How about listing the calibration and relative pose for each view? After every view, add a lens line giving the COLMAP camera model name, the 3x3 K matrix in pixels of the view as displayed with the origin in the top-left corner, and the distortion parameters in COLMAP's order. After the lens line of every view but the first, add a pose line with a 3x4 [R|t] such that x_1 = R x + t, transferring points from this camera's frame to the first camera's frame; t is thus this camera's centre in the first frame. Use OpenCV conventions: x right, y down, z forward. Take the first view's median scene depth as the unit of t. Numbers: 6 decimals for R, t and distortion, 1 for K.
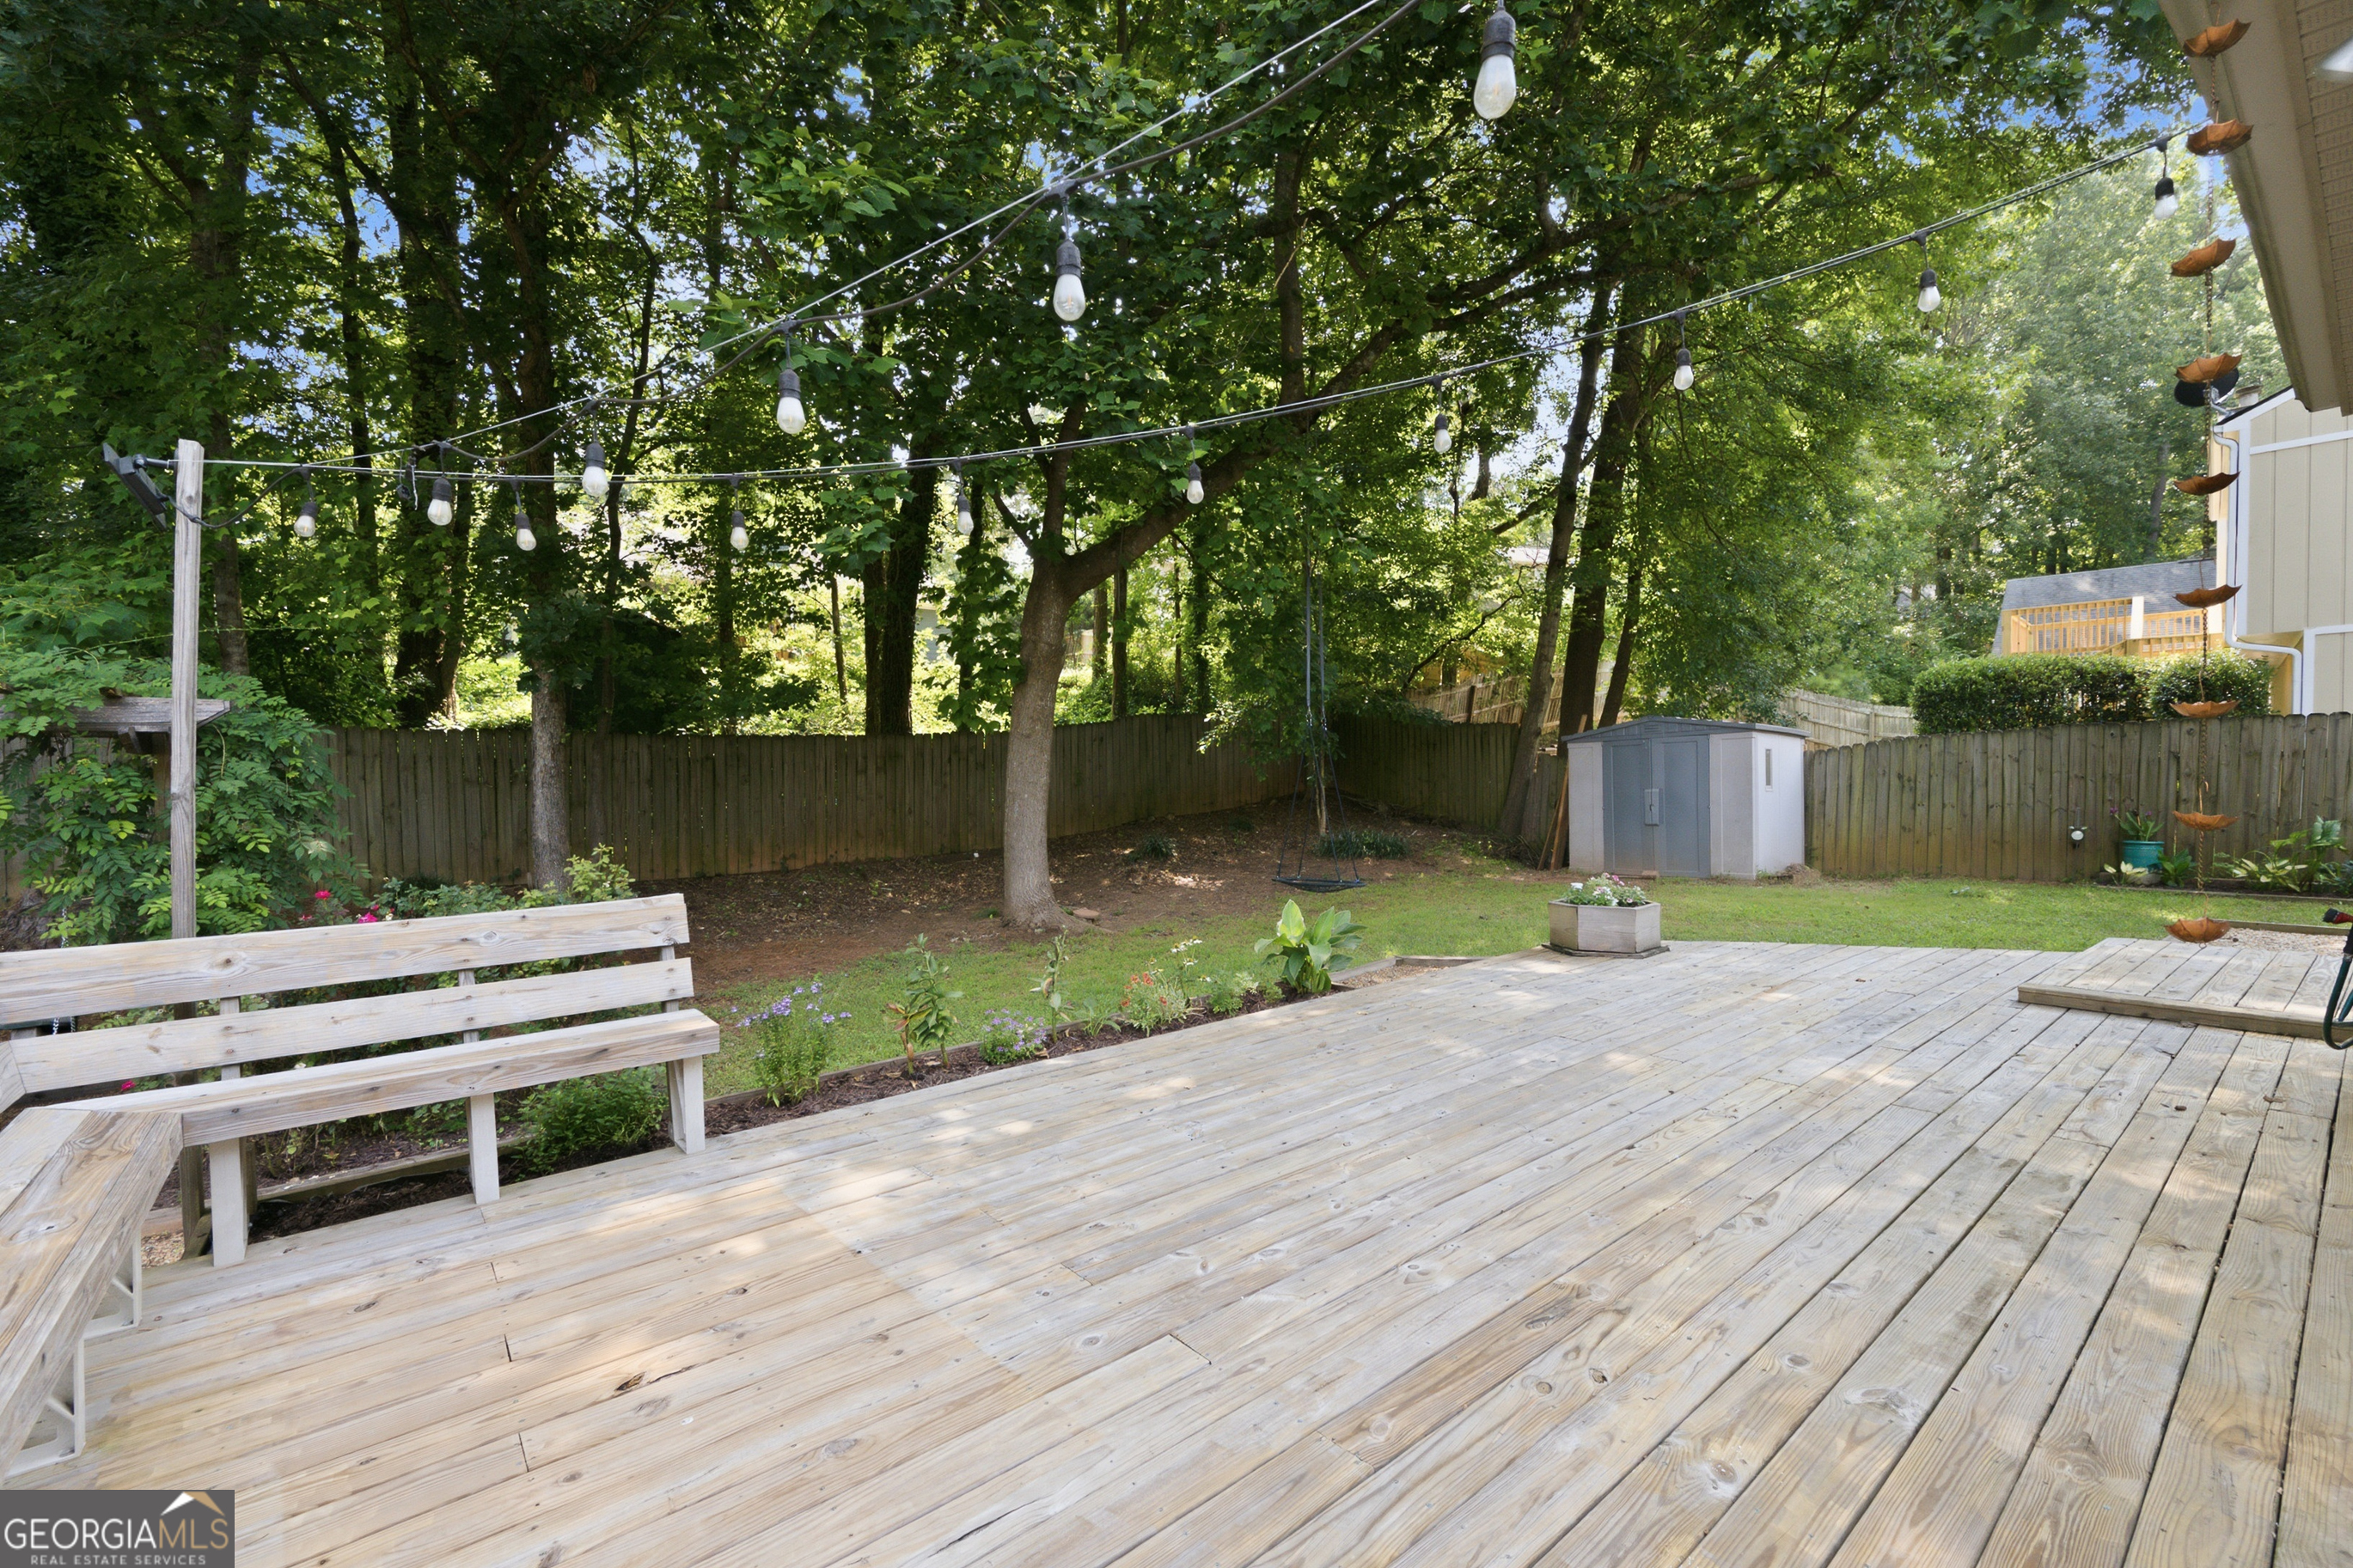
lens RADIAL K [[962.0, 0, 1160.1], [0, 962.0, 799.7], [0, 0, 1]] dist [-0.002853, -0.000456]
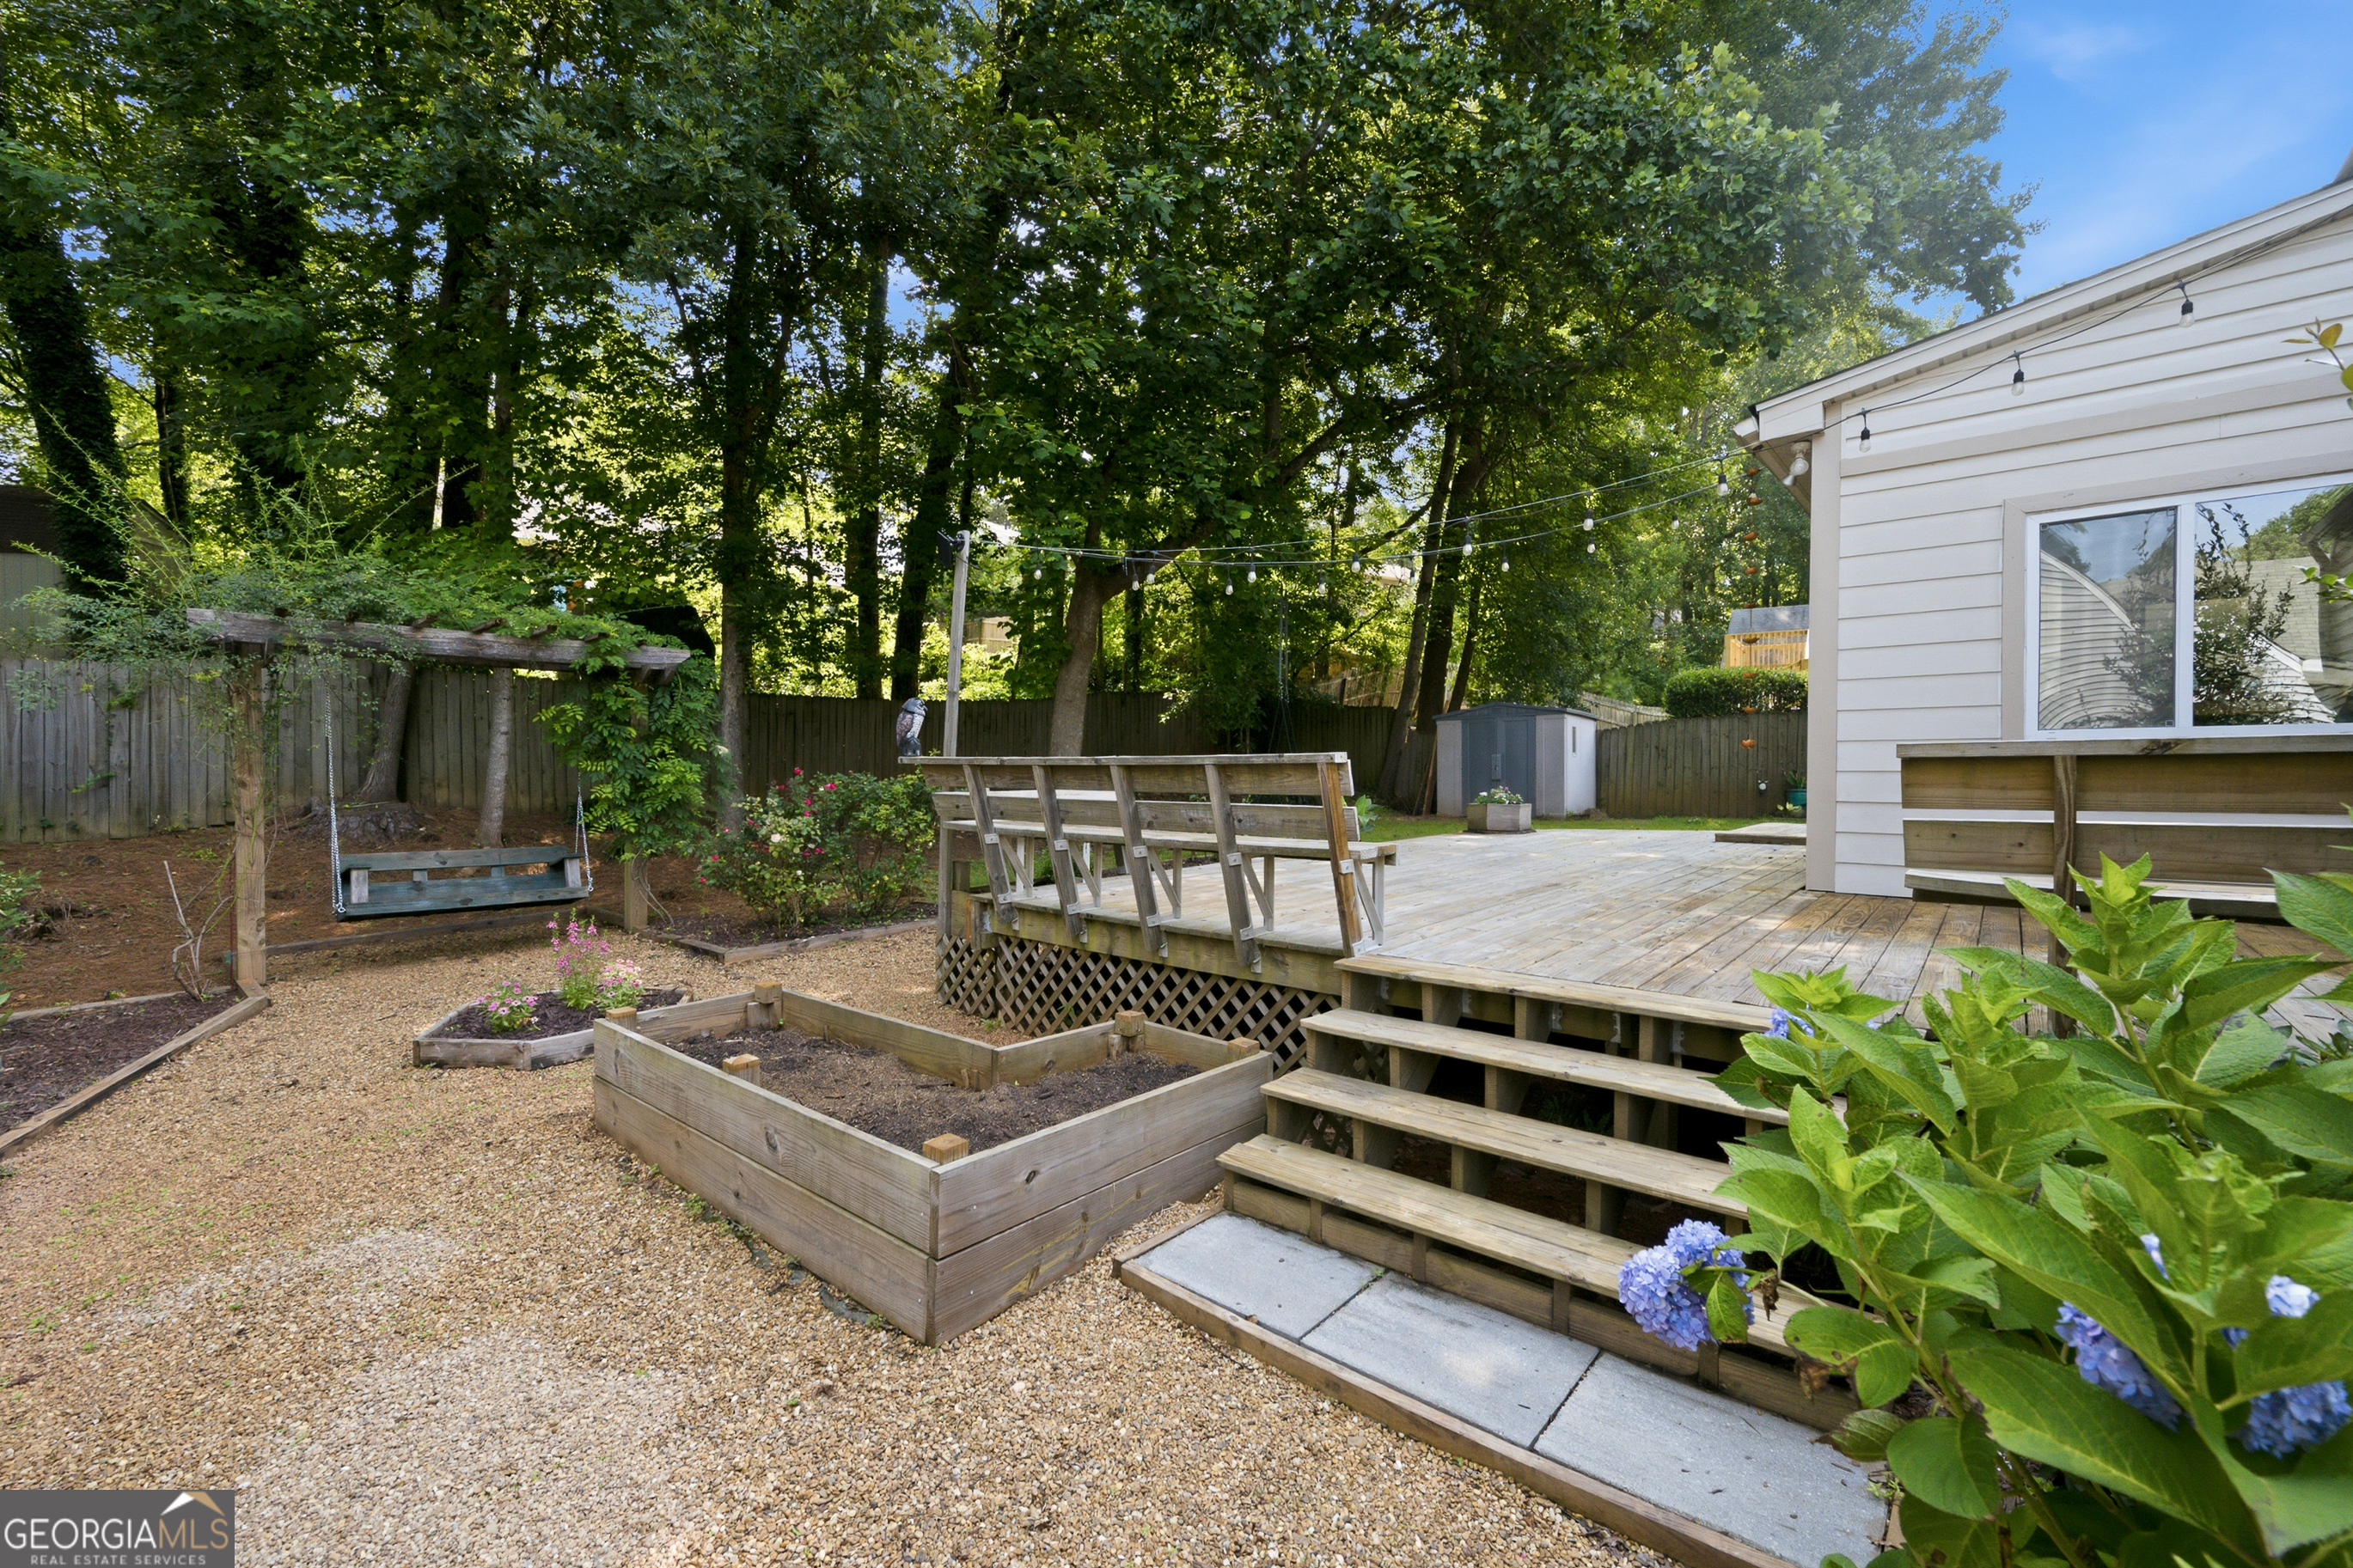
lens RADIAL K [[964.4, 0, 1176.5], [0, 964.4, 784.0], [0, 0, 1]] dist [0.014537, -0.000104]
pose [[0.980241, 0.010775, 0.197515, -0.154976], [-0.008898, 0.999906, -0.010389, 0.036127], [-0.197609, 0.008426, 0.980245, -0.195567]]
